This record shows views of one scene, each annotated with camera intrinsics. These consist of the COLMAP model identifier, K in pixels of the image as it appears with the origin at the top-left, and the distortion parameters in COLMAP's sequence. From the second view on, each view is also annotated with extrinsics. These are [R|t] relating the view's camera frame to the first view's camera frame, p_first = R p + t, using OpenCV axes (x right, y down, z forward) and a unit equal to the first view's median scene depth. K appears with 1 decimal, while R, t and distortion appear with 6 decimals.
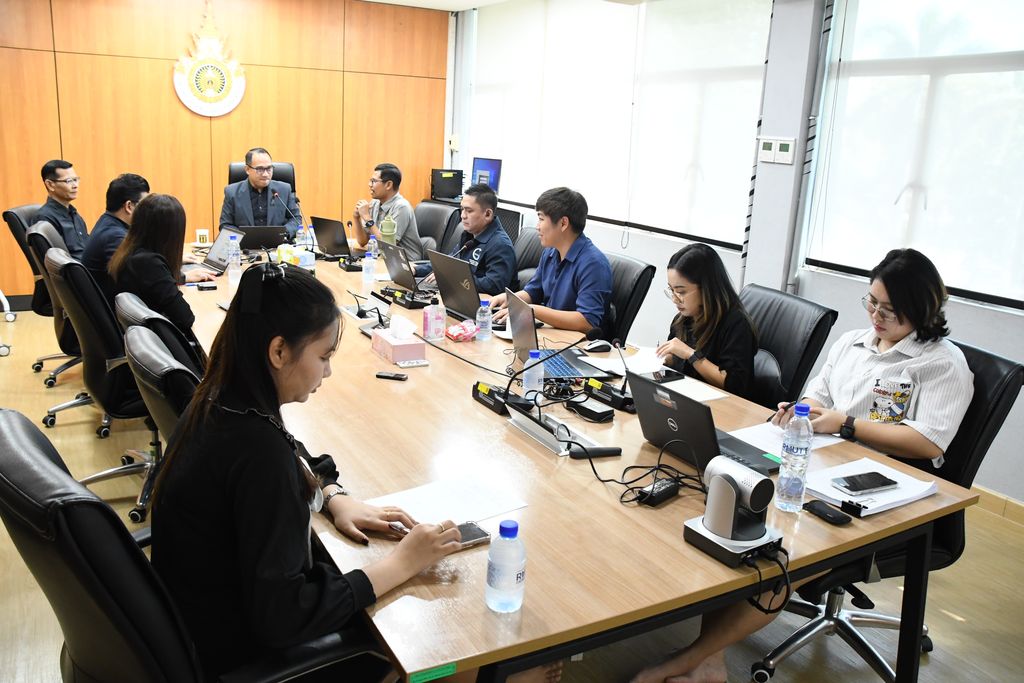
lens RADIAL K [[823.8, 0, 528.6], [0, 823.8, 360.0], [0, 0, 1]] dist [-0.127355, 0.048196]
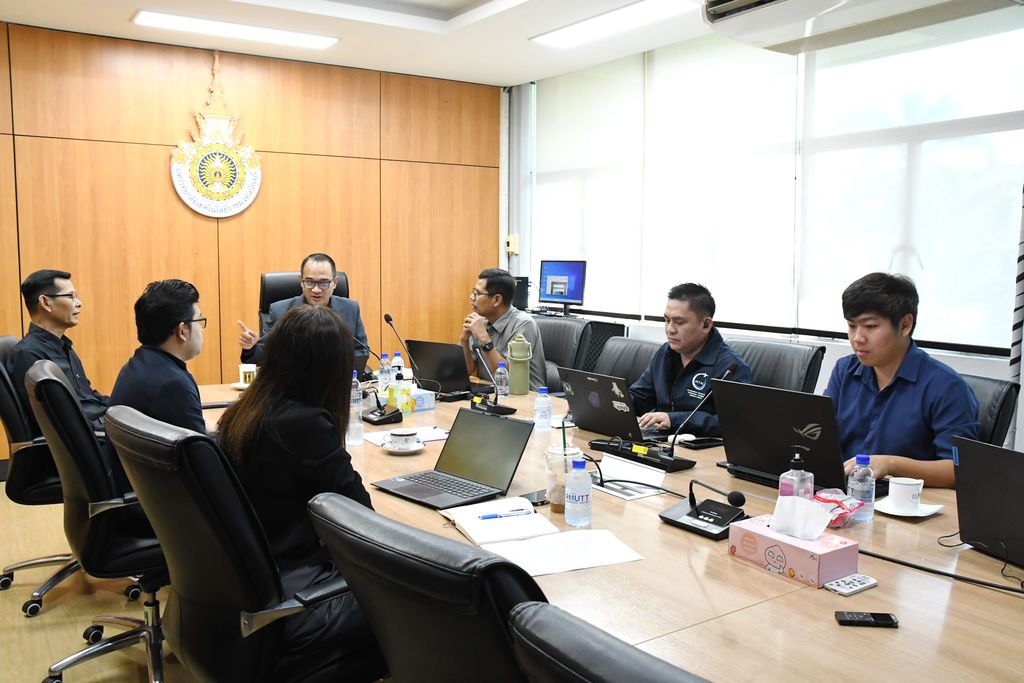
lens RADIAL K [[885.5, 0, 515.9], [0, 885.5, 337.6], [0, 0, 1]] dist [-0.088779, 0.050331]
pose [[0.996446, -0.051757, 0.066462, -0.198779], [0.062218, 0.984082, -0.166470, -0.037950], [-0.056788, 0.170013, 0.983804, 0.200619]]
